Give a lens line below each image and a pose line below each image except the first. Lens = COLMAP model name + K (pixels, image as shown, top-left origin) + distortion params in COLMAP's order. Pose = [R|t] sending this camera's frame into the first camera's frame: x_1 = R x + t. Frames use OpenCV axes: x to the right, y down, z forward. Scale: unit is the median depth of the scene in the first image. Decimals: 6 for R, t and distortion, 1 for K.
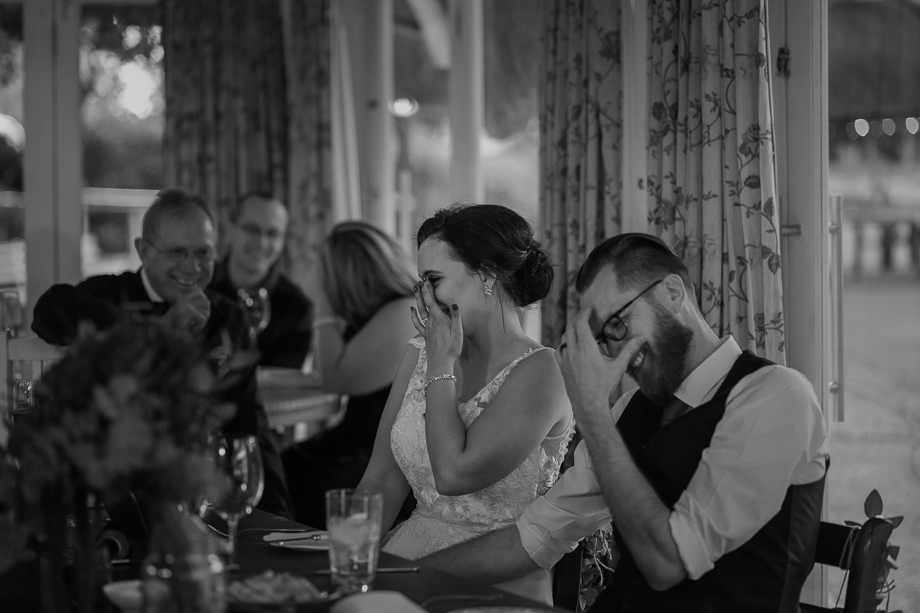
lens RADIAL K [[2337.0, 0, 466.0], [0, 2337.0, 308.0], [0, 0, 1]] dist [0.059951, 0.000000]
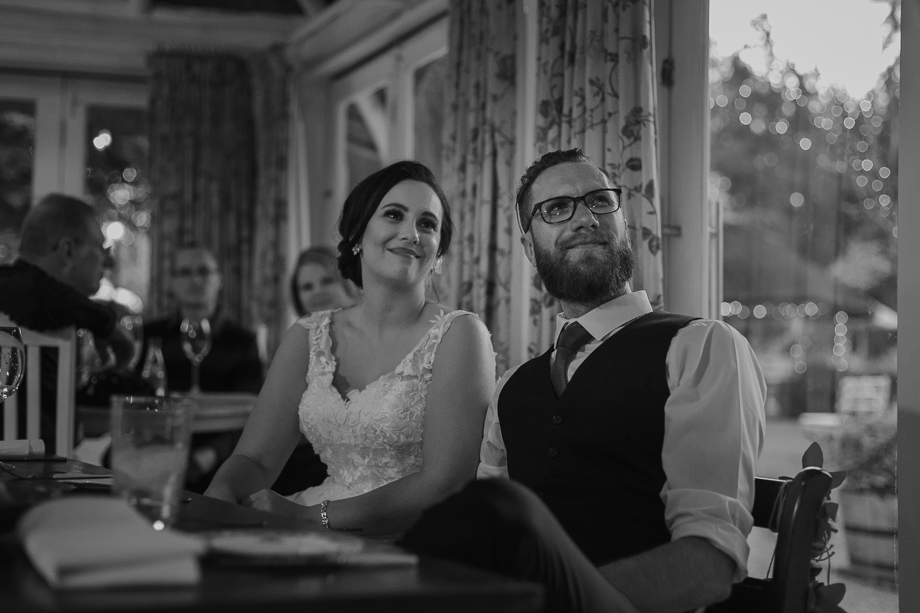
lens RADIAL K [[1536.5, 0, 477.5], [0, 1536.5, 288.4], [0, 0, 1]] dist [0.137883, 0.000000]
pose [[0.999578, 0.027730, 0.008597, 0.050854], [-0.026647, 0.993852, -0.107466, 0.071416], [-0.011524, 0.107191, 0.994172, 0.347382]]
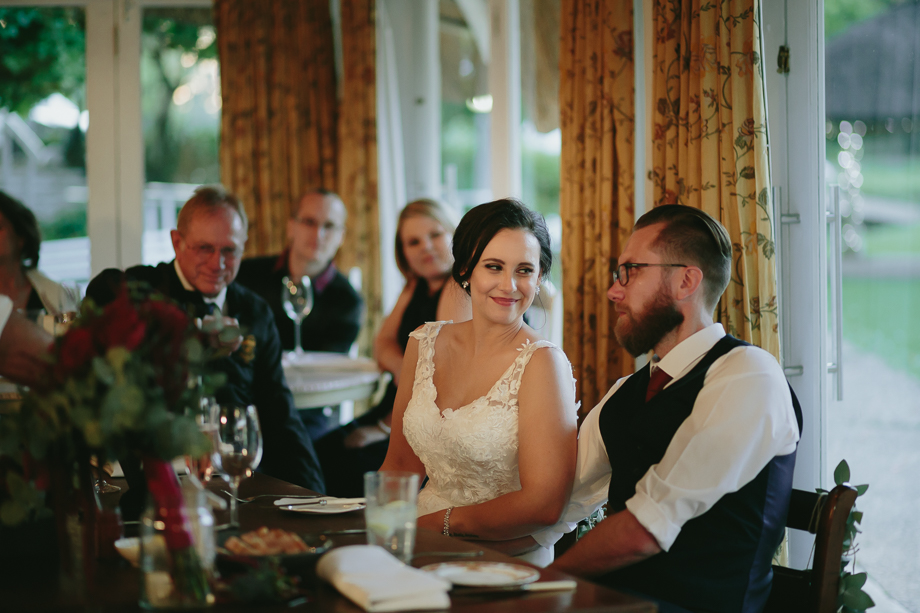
lens RADIAL K [[2337.0, 0, 456.6], [0, 2337.0, 298.9], [0, 0, 1]] dist [0.059951, 0.000000]
pose [[0.998950, -0.001201, -0.045788, 0.038978], [0.001107, 0.999997, -0.002062, 0.005165], [0.045790, 0.002009, 0.998949, -0.063597]]
